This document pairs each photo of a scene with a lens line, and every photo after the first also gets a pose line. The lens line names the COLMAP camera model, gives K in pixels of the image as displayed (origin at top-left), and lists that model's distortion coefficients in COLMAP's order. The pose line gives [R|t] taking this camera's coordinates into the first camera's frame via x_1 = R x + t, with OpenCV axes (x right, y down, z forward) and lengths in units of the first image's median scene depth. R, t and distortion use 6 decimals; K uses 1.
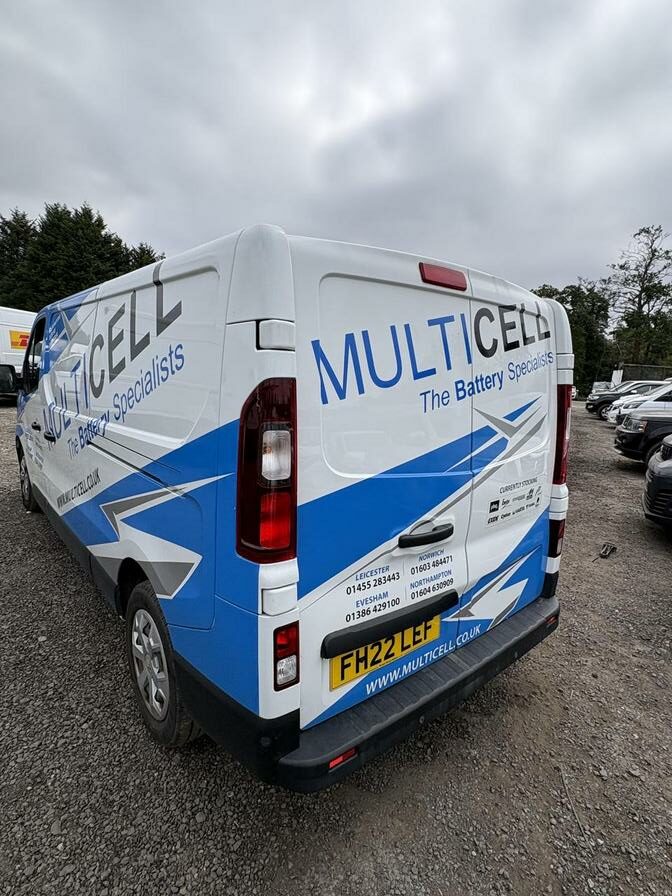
lens RADIAL K [[464.5, 0, 336.0], [0, 464.5, 448.0], [0, 0, 1]] dist [-0.000168, -0.000002]
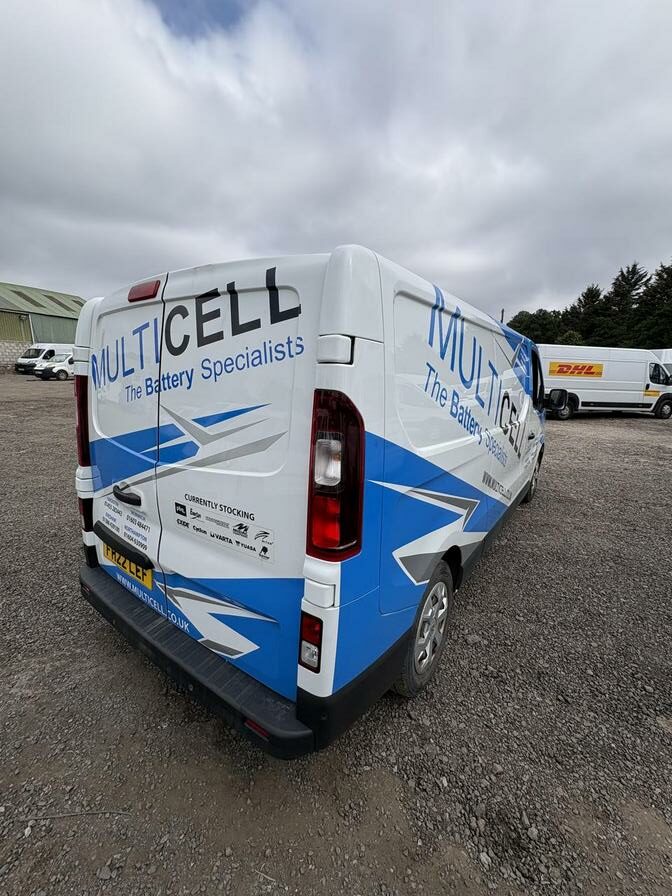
lens RADIAL K [[359.8, 0, 335.0], [0, 359.8, 445.7], [0, 0, 1]] dist [0.001393, 0.000020]
pose [[0.262343, 0.159941, -0.951628, 1.193440], [-0.174019, 0.977842, 0.116374, -0.157349], [0.949154, 0.135071, 0.284362, 1.144706]]
